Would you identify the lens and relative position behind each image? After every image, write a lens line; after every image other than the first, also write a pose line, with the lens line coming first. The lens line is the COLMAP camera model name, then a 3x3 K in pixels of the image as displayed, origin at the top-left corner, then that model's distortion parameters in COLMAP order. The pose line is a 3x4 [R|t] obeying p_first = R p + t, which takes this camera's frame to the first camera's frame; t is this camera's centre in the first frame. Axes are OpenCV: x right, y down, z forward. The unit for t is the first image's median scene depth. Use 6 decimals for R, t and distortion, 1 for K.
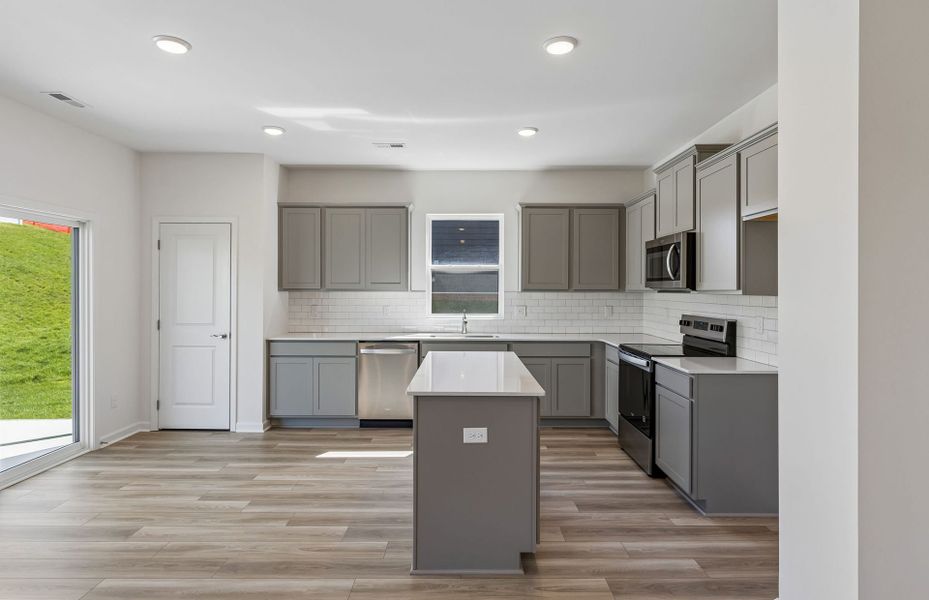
lens RADIAL K [[502.5, 0, 463.2], [0, 502.5, 288.3], [0, 0, 1]] dist [0.003238, 0.000599]
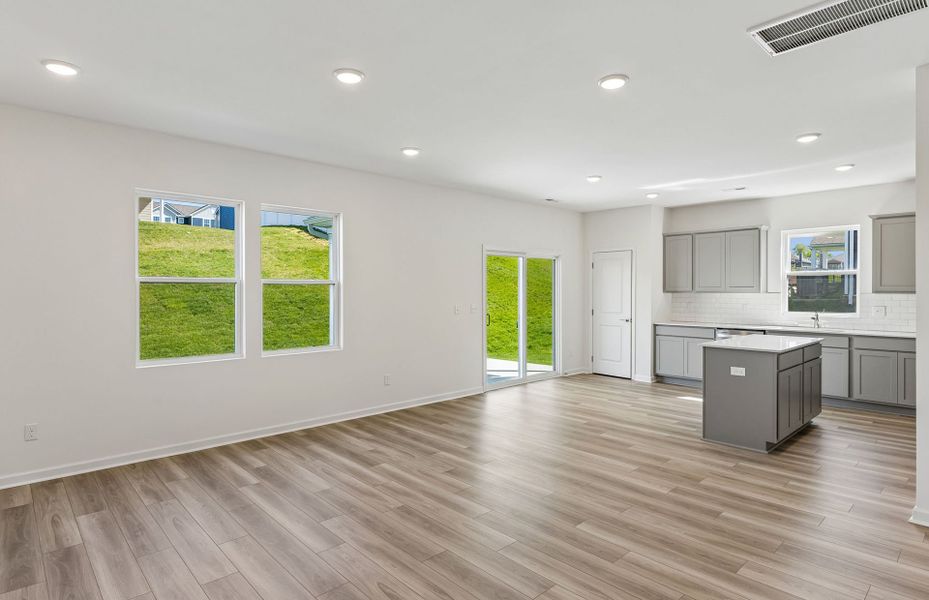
lens RADIAL K [[502.5, 0, 461.7], [0, 502.5, 292.2], [0, 0, 1]] dist [0.003238, 0.000599]
pose [[0.681812, 0.001411, -0.731526, 0.342278], [0.000125, 0.999998, 0.002046, 0.001471], [0.731528, -0.001487, 0.681810, -0.492408]]
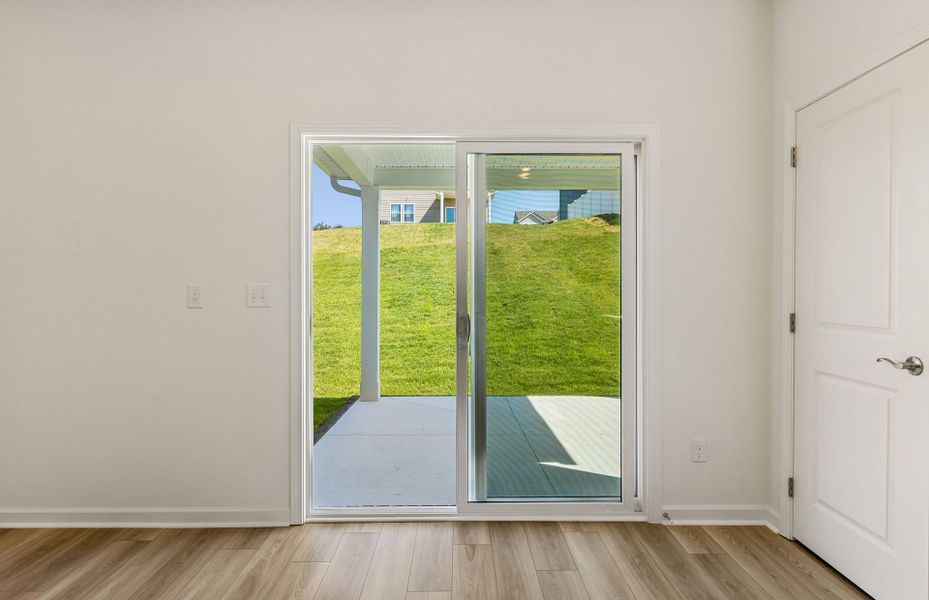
lens RADIAL K [[502.5, 0, 461.8], [0, 502.5, 291.0], [0, 0, 1]] dist [0.003238, 0.000599]
pose [[0.001882, -0.002732, -0.999994, -0.122060], [-0.004819, 0.999985, -0.002741, 0.045084], [0.999987, 0.004825, 0.001869, 0.680206]]
